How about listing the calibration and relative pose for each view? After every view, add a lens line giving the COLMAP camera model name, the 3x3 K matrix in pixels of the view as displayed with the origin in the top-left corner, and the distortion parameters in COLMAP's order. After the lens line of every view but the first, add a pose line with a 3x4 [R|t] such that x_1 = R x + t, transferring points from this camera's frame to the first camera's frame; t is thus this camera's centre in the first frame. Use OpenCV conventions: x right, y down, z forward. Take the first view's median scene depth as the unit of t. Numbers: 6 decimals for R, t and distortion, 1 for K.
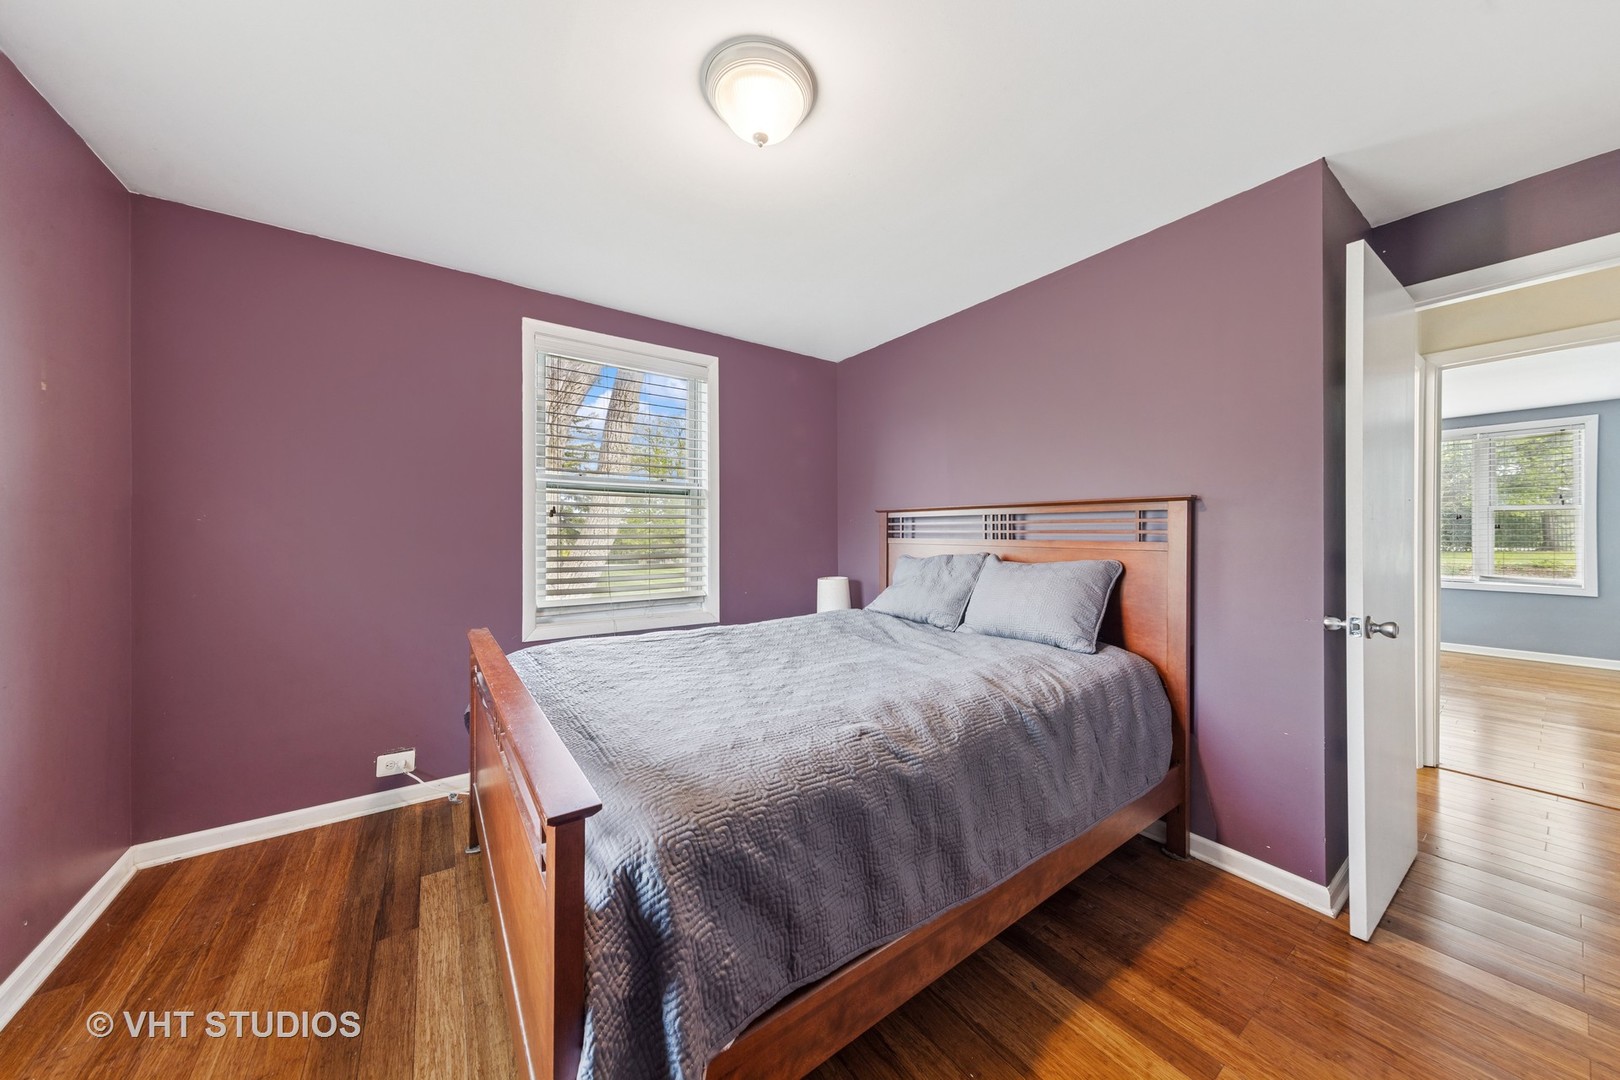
lens RADIAL K [[533.5, 0, 808.2], [0, 533.5, 532.6], [0, 0, 1]] dist [0.000055, 0.000000]
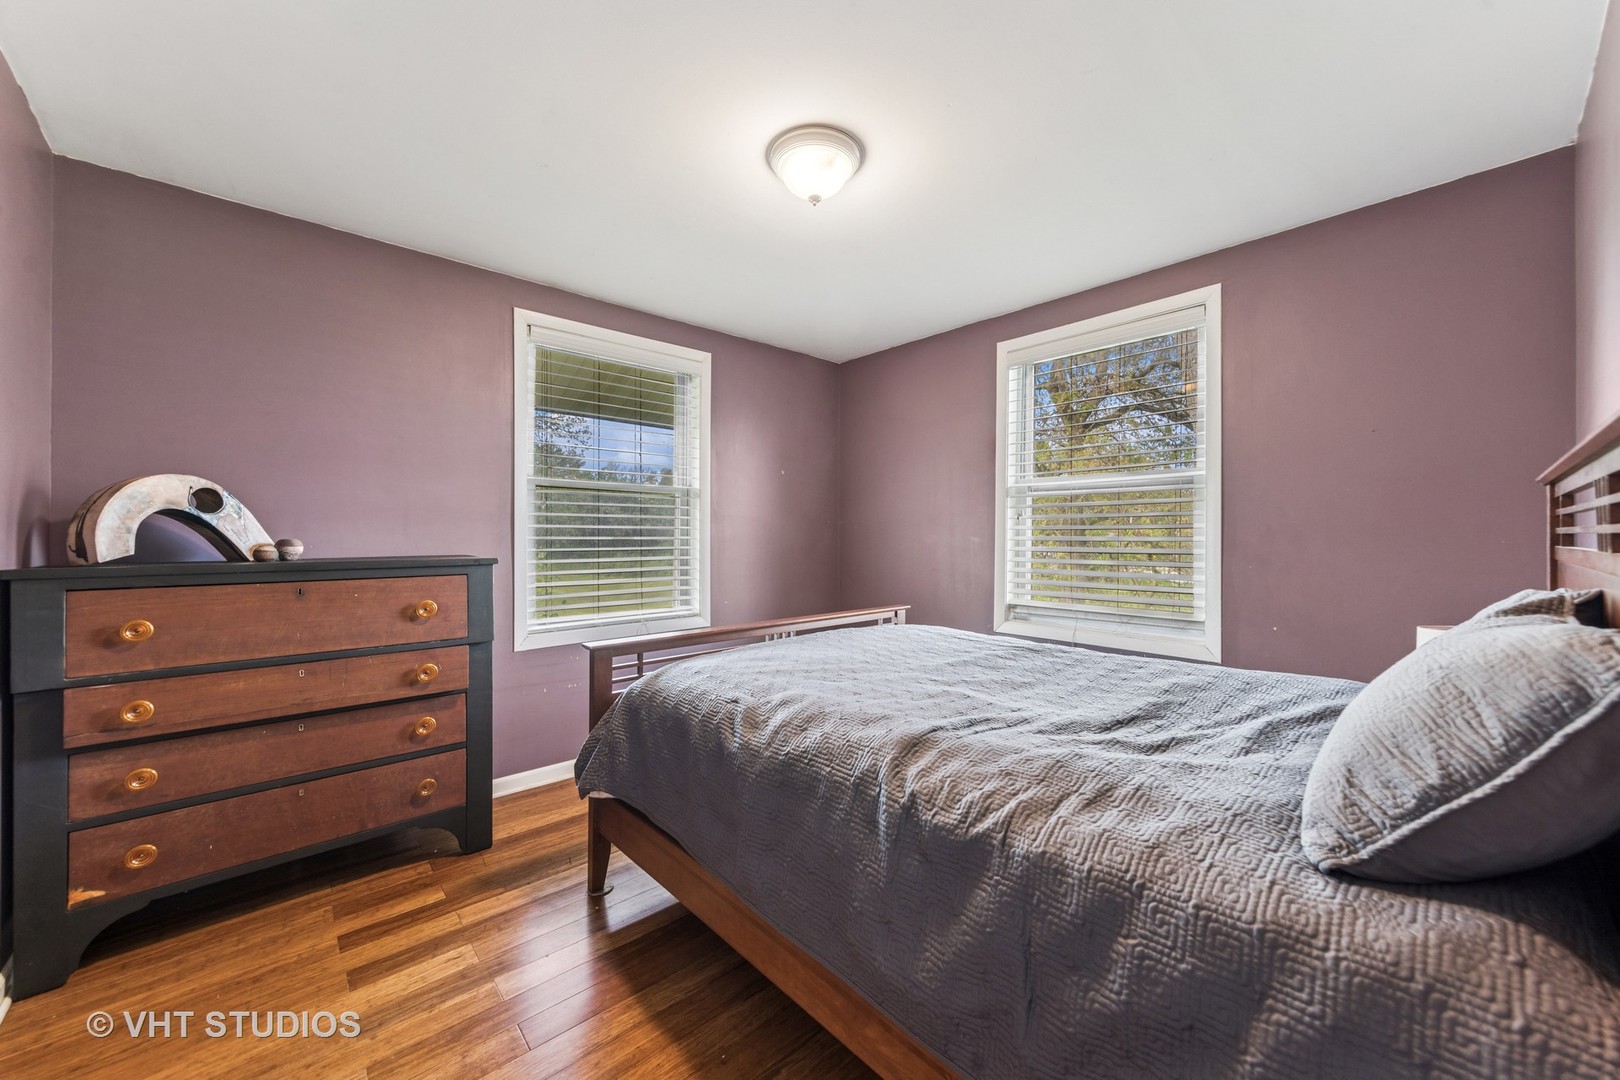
lens RADIAL K [[594.4, 0, 816.8], [0, 594.4, 533.5], [0, 0, 1]] dist [0.001898, -0.000015]
pose [[0.125333, -0.004739, -0.992103, 1.072628], [-0.000083, 0.999989, -0.004788, 0.005836], [0.992115, 0.000682, 0.125331, 0.751016]]
